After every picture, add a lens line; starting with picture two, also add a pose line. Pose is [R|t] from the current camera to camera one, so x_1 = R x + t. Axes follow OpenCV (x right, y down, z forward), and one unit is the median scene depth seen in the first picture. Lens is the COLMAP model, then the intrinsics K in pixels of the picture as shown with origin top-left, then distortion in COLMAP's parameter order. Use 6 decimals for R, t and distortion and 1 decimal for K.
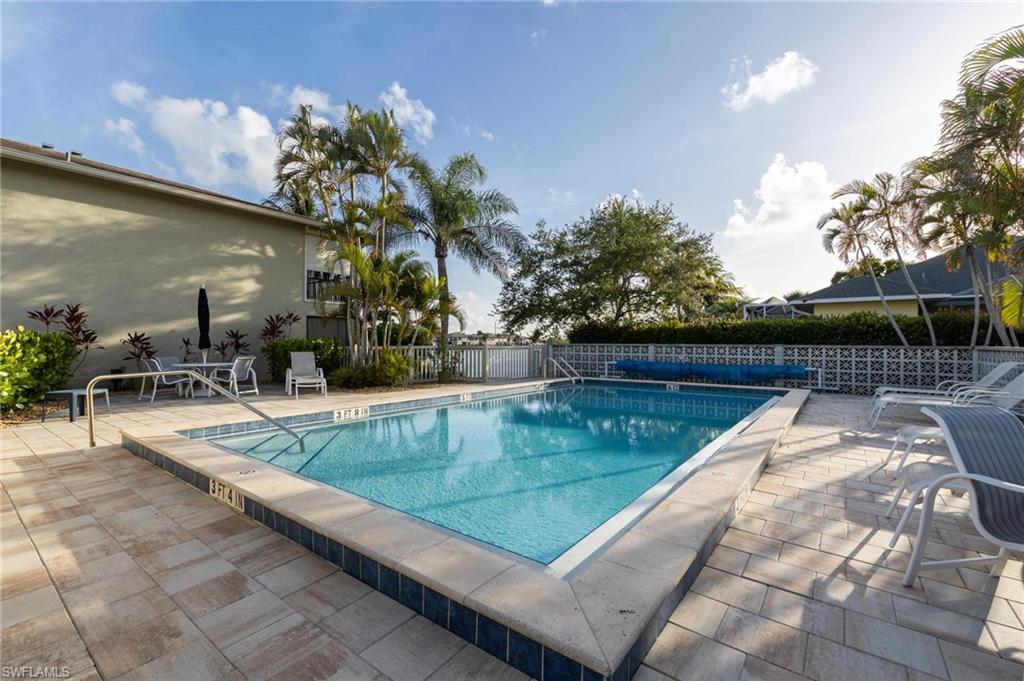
lens RADIAL K [[450.7, 0, 512.0], [0, 450.7, 340.5], [0, 0, 1]] dist [-0.000153, -0.000168]
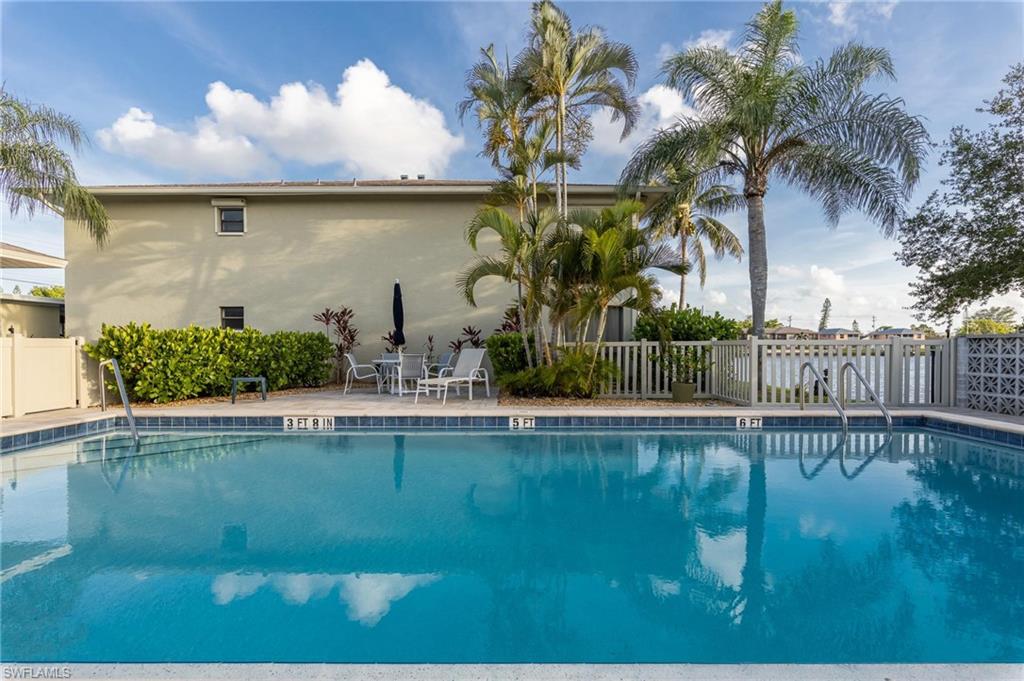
lens RADIAL K [[553.7, 0, 512.0], [0, 553.7, 340.5], [0, 0, 1]] dist [-0.001309, -0.000258]
pose [[0.590886, -0.012959, -0.806651, 0.404141], [0.011111, 0.999907, -0.007924, 0.020410], [0.806678, -0.004280, 0.590975, 0.468366]]
